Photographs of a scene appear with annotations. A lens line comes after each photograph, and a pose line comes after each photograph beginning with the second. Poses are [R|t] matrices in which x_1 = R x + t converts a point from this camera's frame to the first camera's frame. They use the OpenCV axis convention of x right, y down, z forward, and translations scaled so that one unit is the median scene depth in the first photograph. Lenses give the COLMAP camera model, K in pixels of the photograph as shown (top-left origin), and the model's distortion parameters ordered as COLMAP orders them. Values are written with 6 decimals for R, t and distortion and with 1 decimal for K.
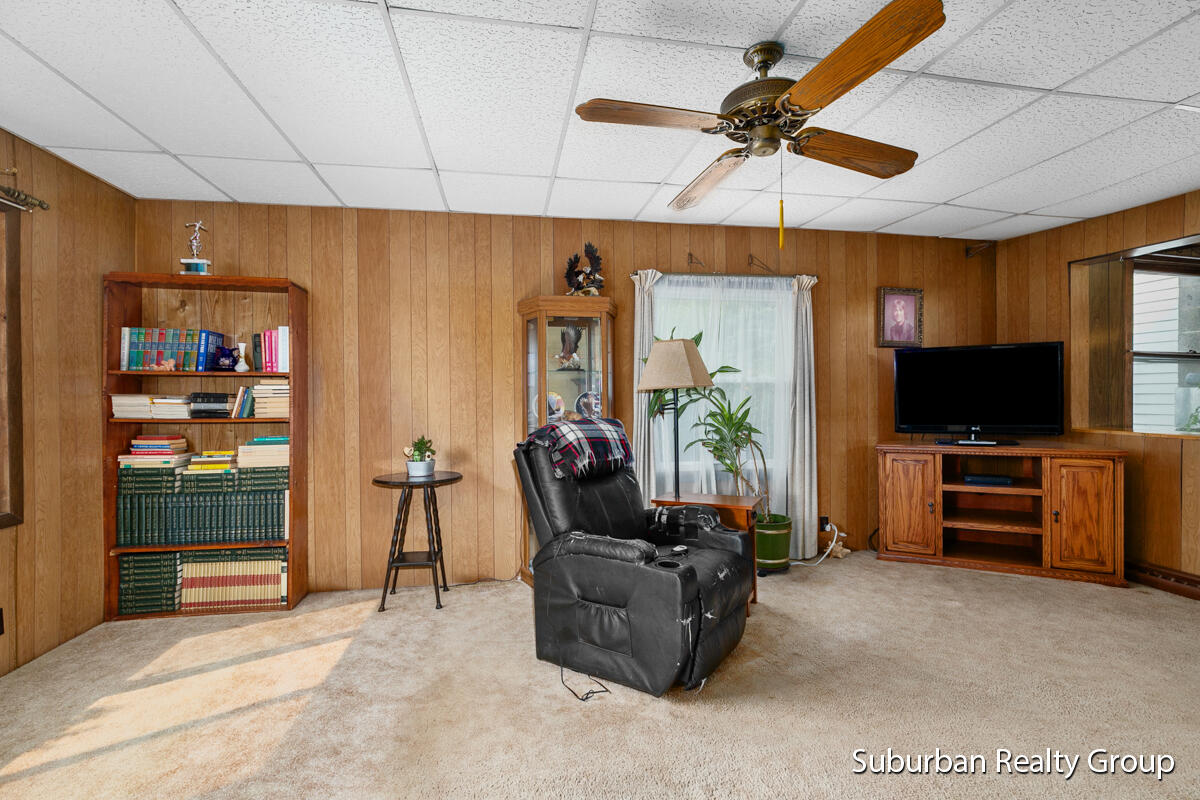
lens RADIAL K [[553.9, 0, 604.7], [0, 553.9, 396.8], [0, 0, 1]] dist [-0.010454, -0.002135]
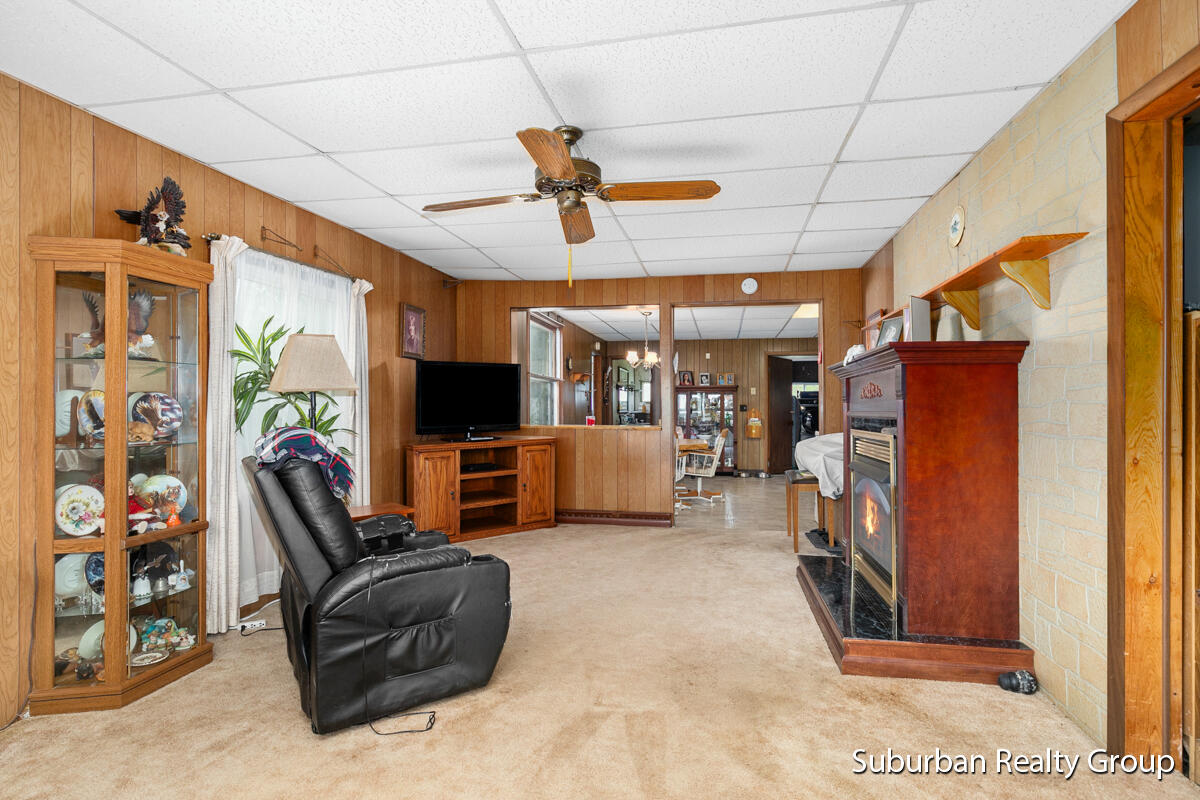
lens RADIAL K [[587.3, 0, 602.9], [0, 587.3, 399.9], [0, 0, 1]] dist [-0.006536, -0.001834]
pose [[0.389382, 0.008839, 0.921034, -0.456955], [0.007883, 0.999885, -0.012928, 0.012876], [-0.921042, 0.012295, 0.389268, 0.203667]]
